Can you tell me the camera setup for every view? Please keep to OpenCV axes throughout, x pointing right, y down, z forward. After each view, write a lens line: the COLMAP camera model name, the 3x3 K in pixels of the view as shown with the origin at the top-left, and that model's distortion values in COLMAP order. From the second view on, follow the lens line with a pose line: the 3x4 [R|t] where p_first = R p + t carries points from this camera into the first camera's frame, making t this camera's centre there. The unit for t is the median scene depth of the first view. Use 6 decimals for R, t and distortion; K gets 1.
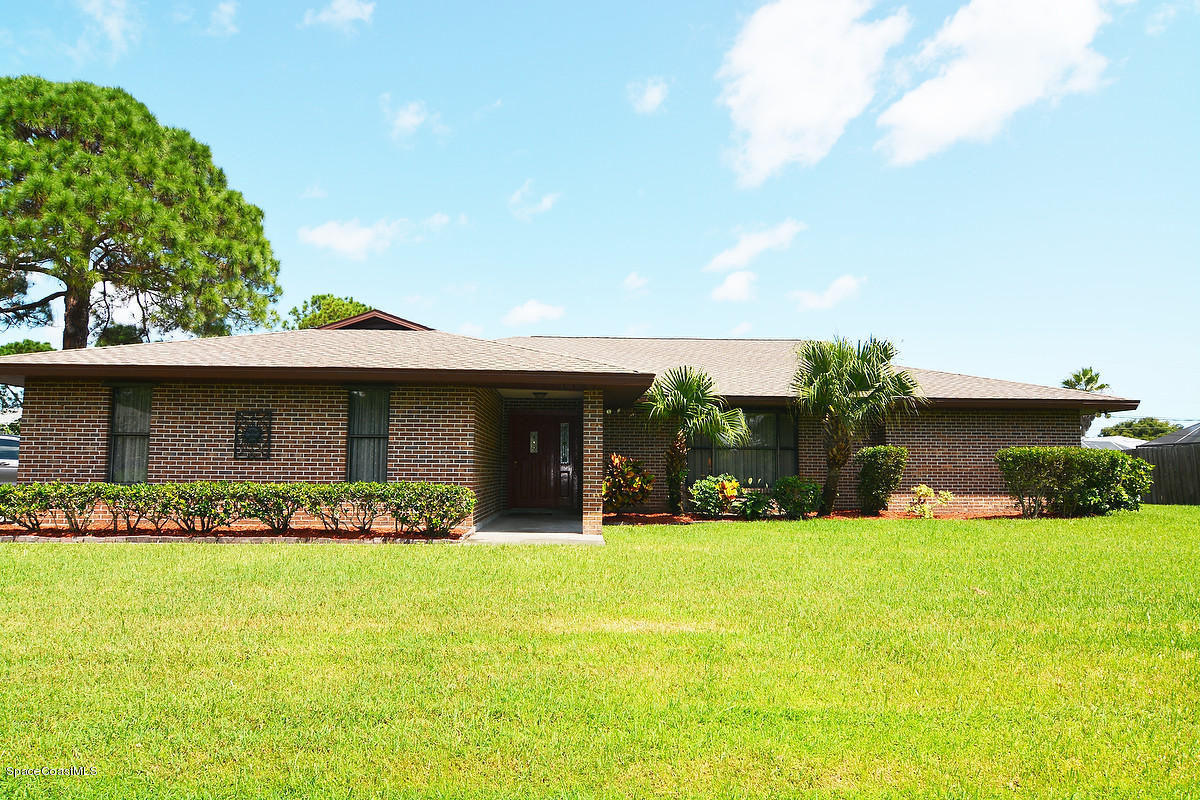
lens RADIAL K [[769.1, 0, 600.0], [0, 769.1, 400.0], [0, 0, 1]] dist [-0.016525, -0.000533]
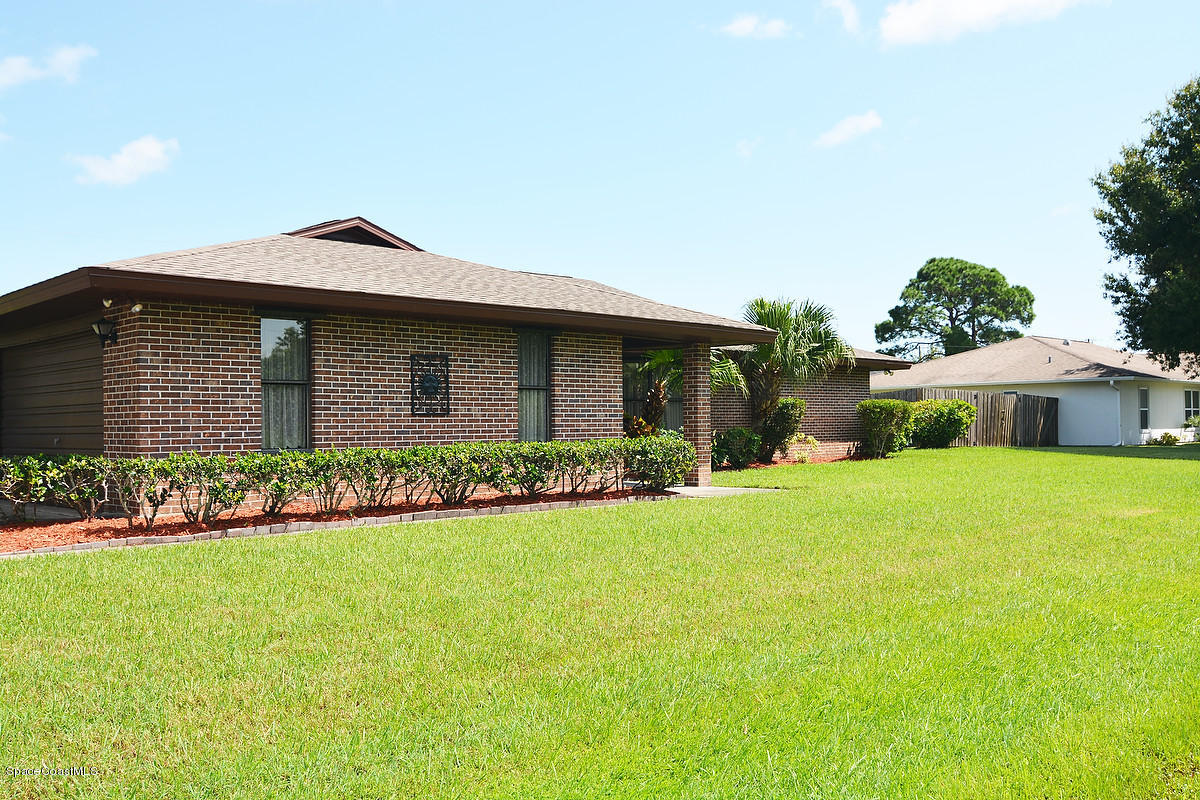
lens RADIAL K [[1121.3, 0, 600.0], [0, 1121.3, 400.0], [0, 0, 1]] dist [-0.008159, -0.012081]
pose [[0.731026, 0.000591, 0.682349, -1.123183], [-0.048154, 0.997551, 0.050725, -0.006685], [-0.680648, -0.069939, 0.729265, 0.023443]]
